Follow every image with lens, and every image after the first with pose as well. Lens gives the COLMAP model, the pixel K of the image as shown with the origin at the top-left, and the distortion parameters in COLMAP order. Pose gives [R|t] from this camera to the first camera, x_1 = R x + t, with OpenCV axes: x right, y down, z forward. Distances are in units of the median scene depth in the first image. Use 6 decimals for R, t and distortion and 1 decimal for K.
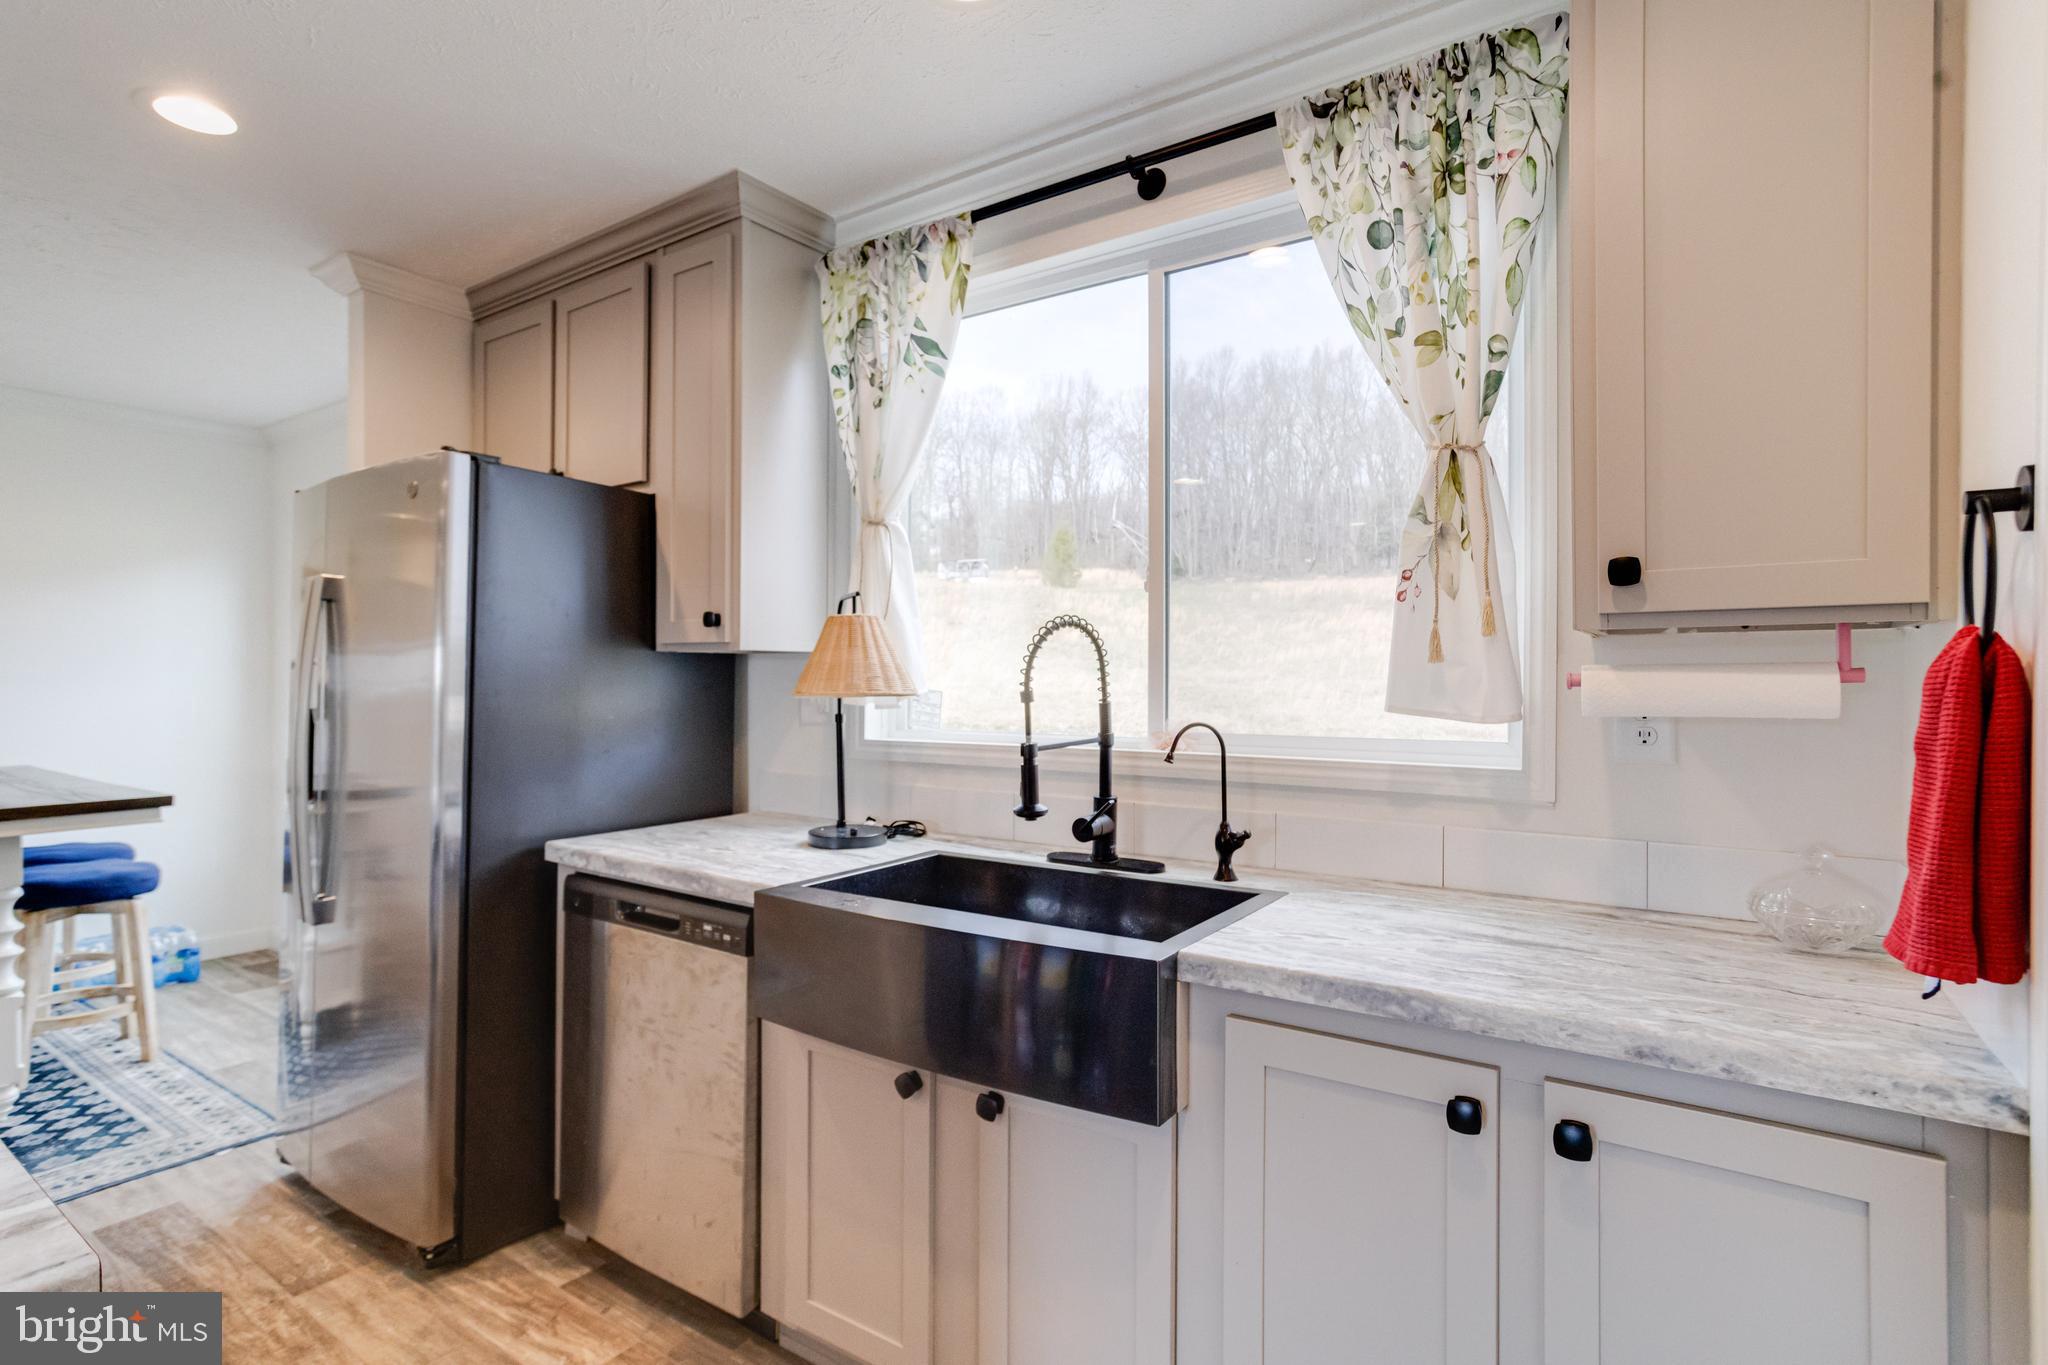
lens RADIAL K [[1014.7, 0, 1024.0], [0, 1014.7, 682.5], [0, 0, 1]] dist [-0.011196, 0.000899]
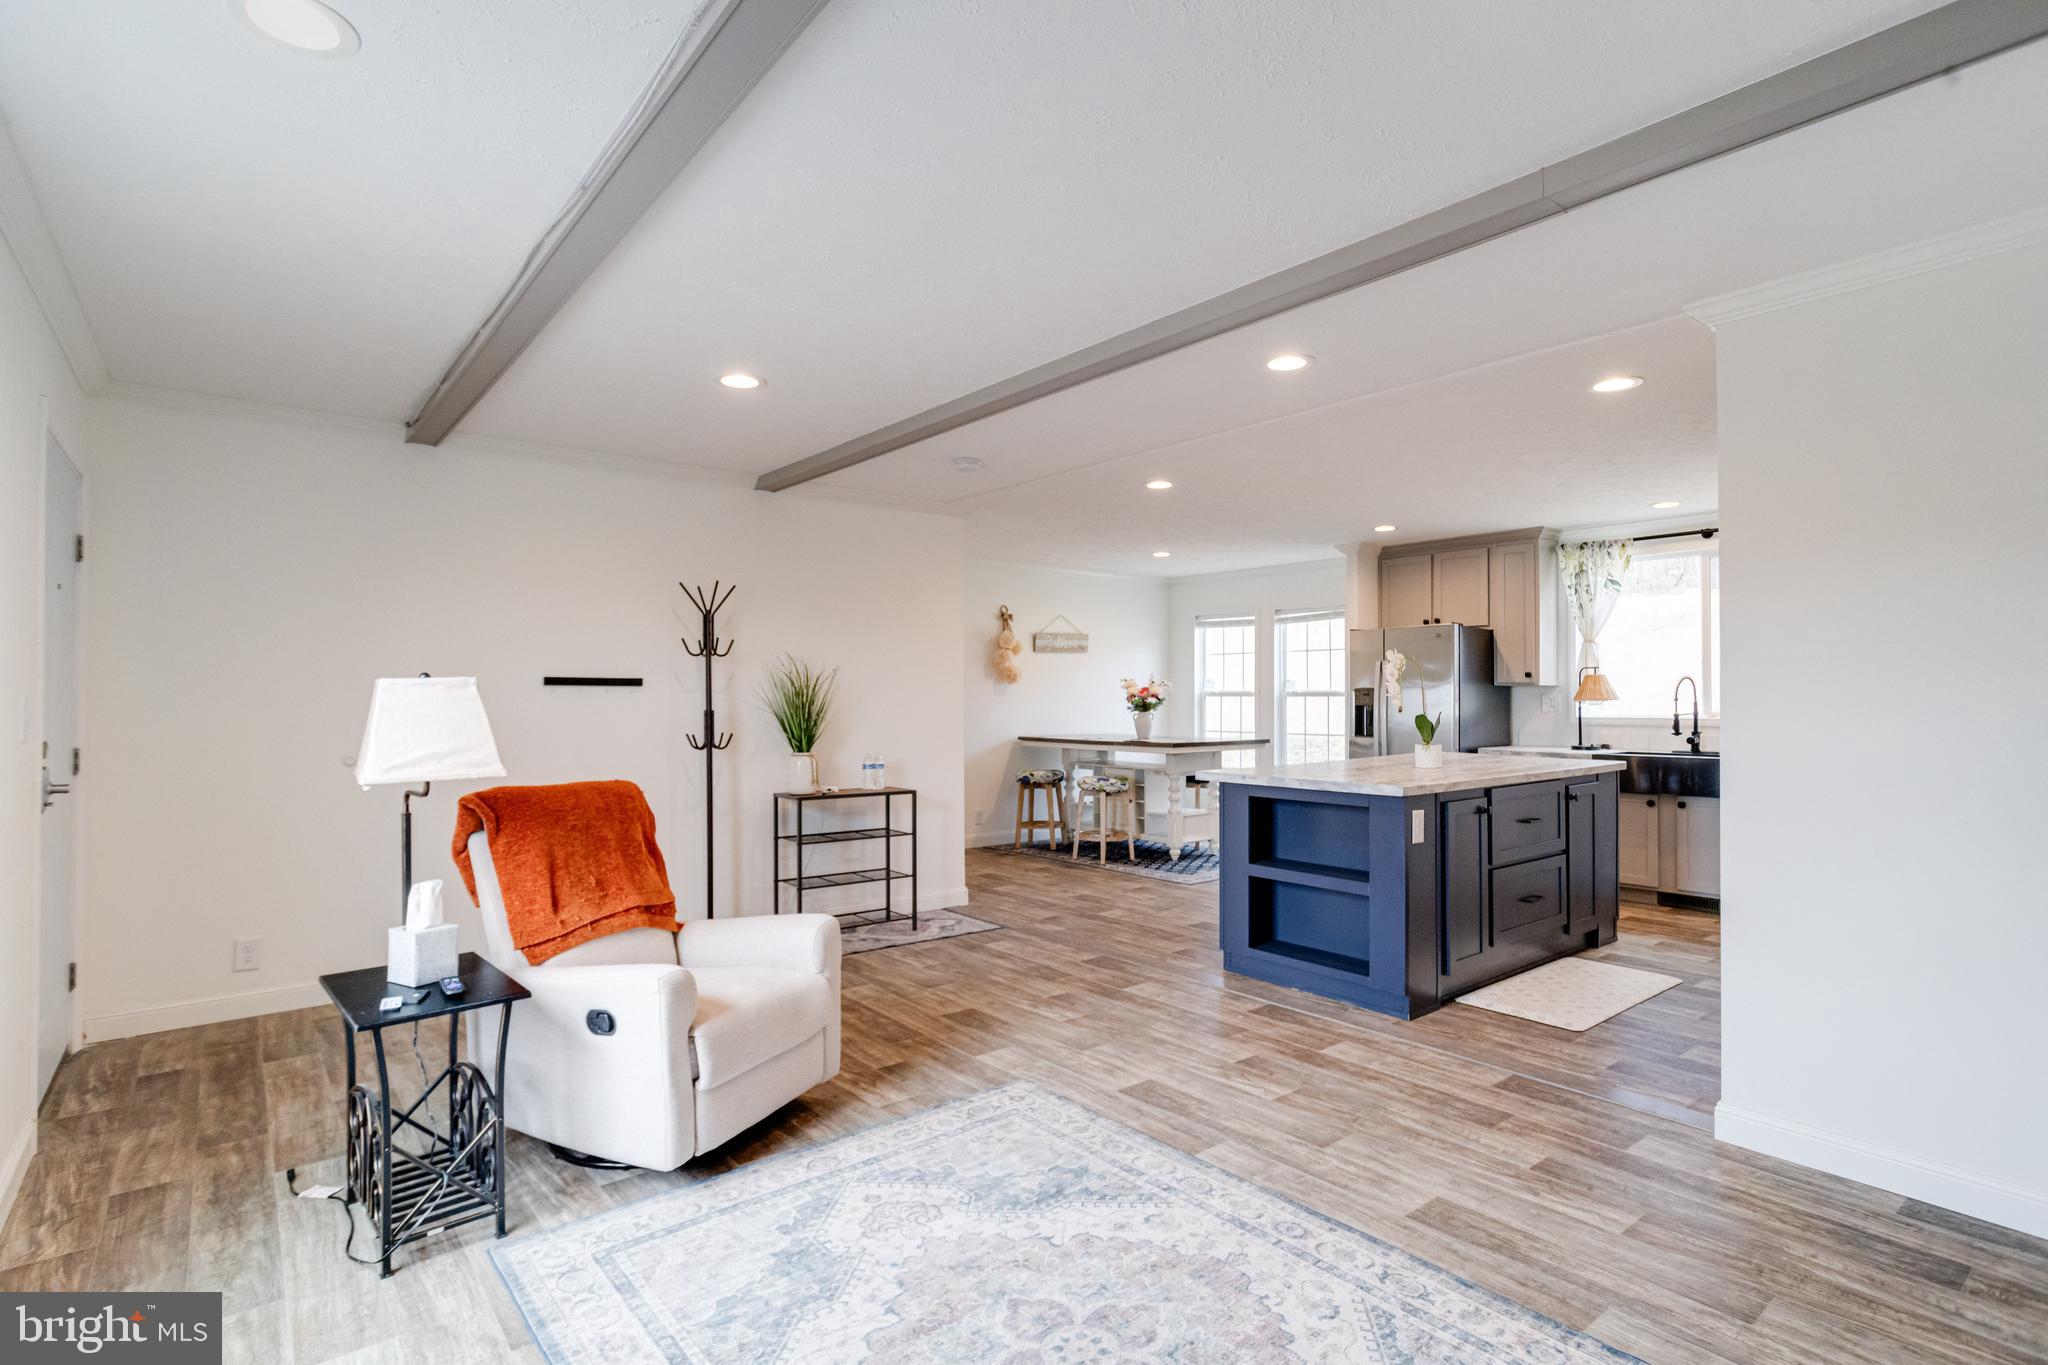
lens RADIAL K [[1014.7, 0, 1024.0], [0, 1014.7, 682.5], [0, 0, 1]] dist [-0.011196, 0.000899]
pose [[0.957879, -0.004337, -0.287139, -0.859435], [-0.002327, 0.999736, -0.022864, 0.029863], [0.287162, 0.022570, 0.957616, -2.205840]]
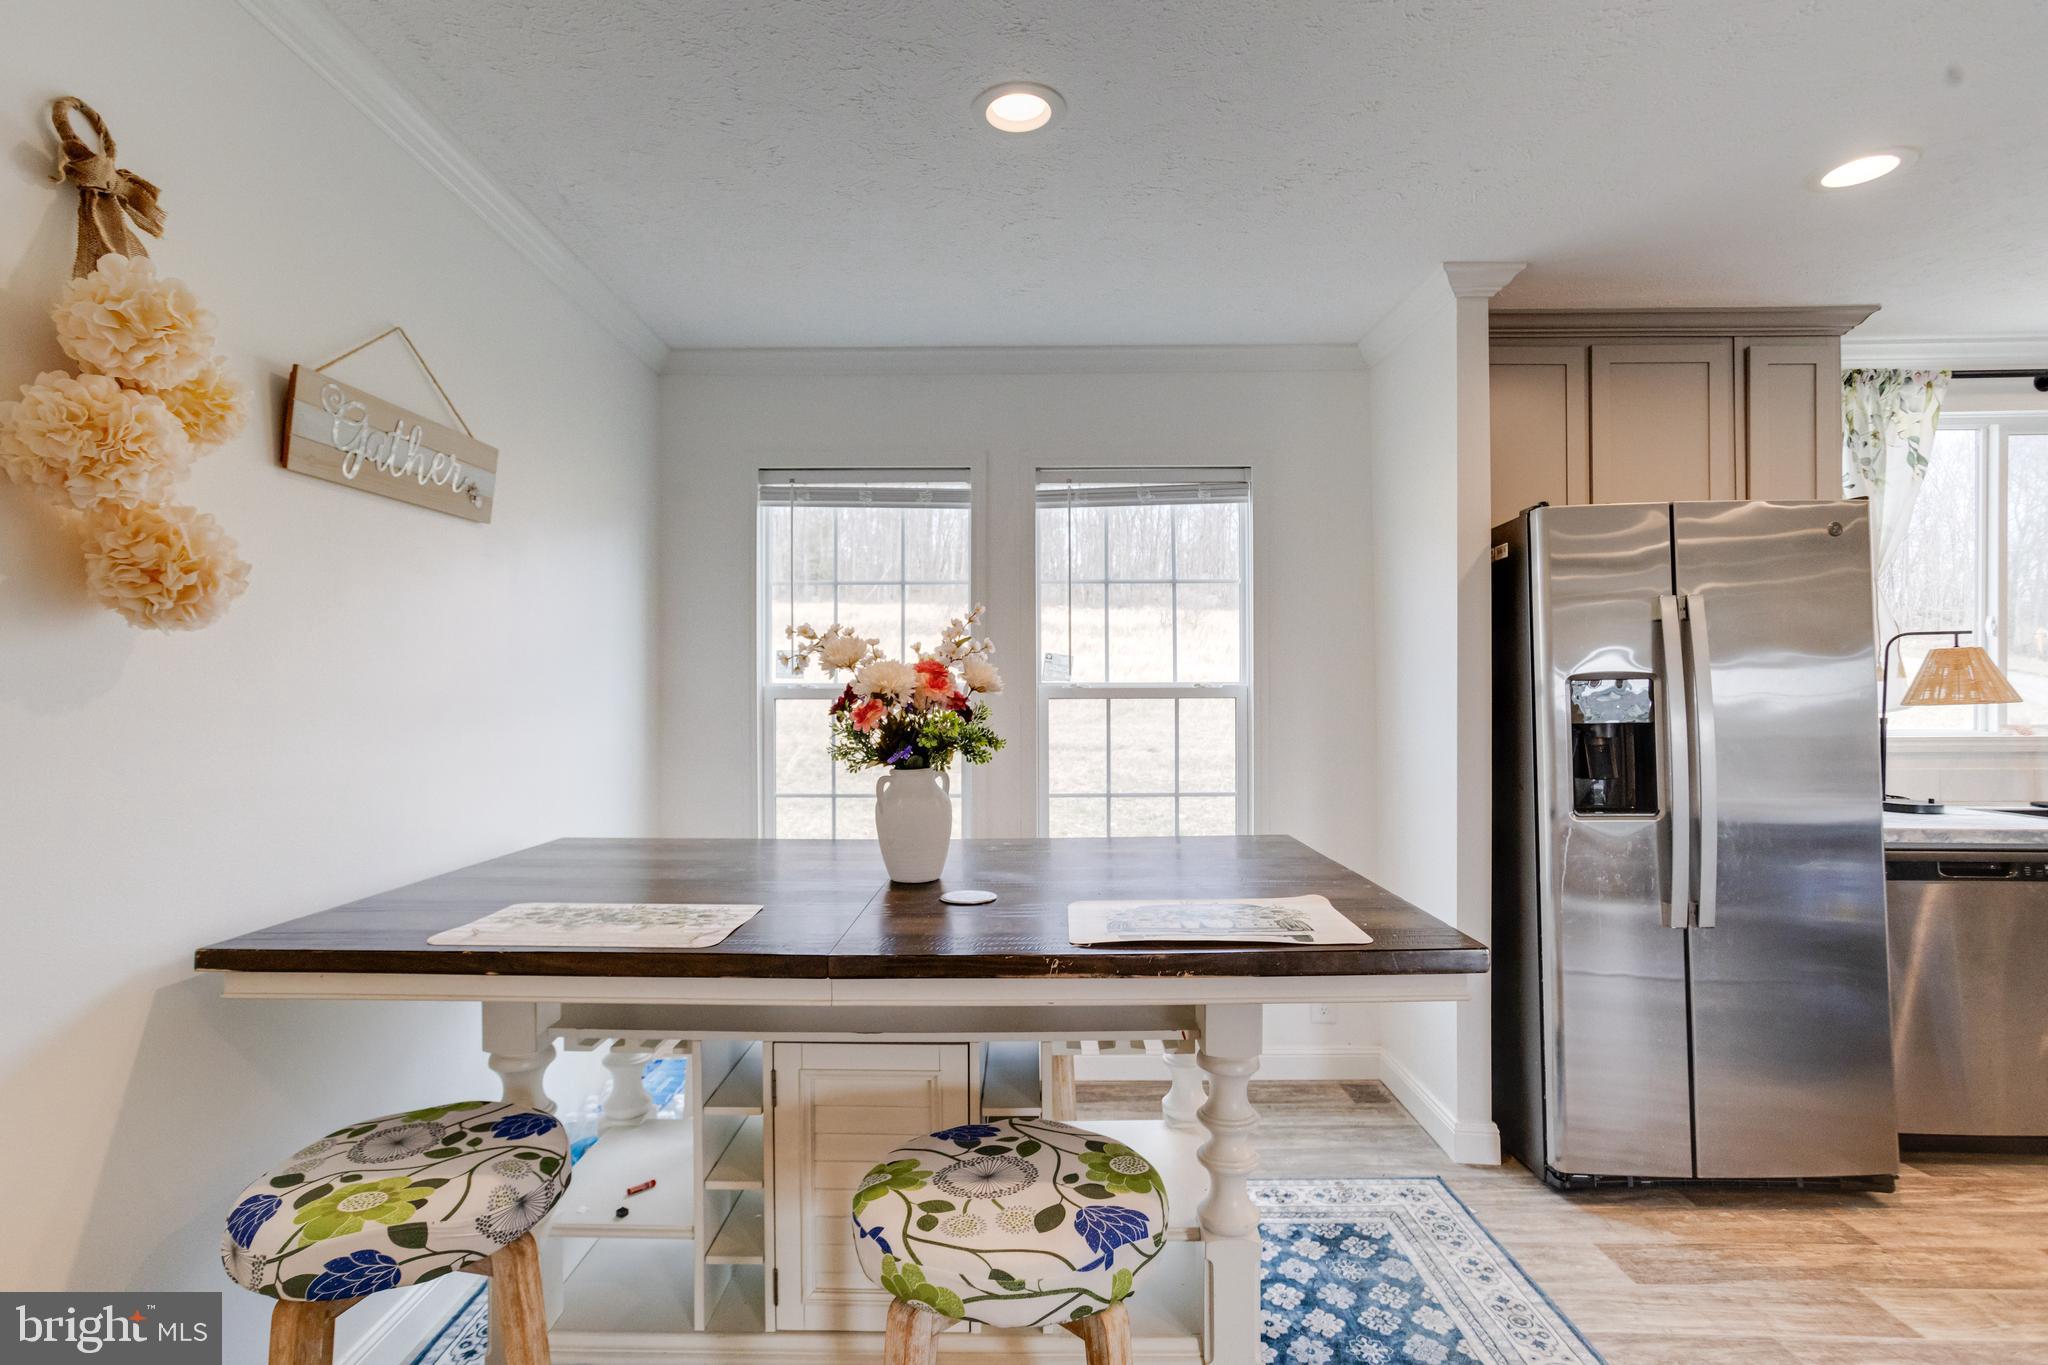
lens RADIAL K [[1008.9, 0, 1006.0], [0, 1008.9, 697.1], [0, 0, 1]] dist [-0.029608, 0.021599]
pose [[0.830467, -0.006546, 0.557029, -1.861478], [0.009596, 0.999951, -0.002556, -0.004152], [-0.556985, 0.007468, 0.830489, 0.528438]]
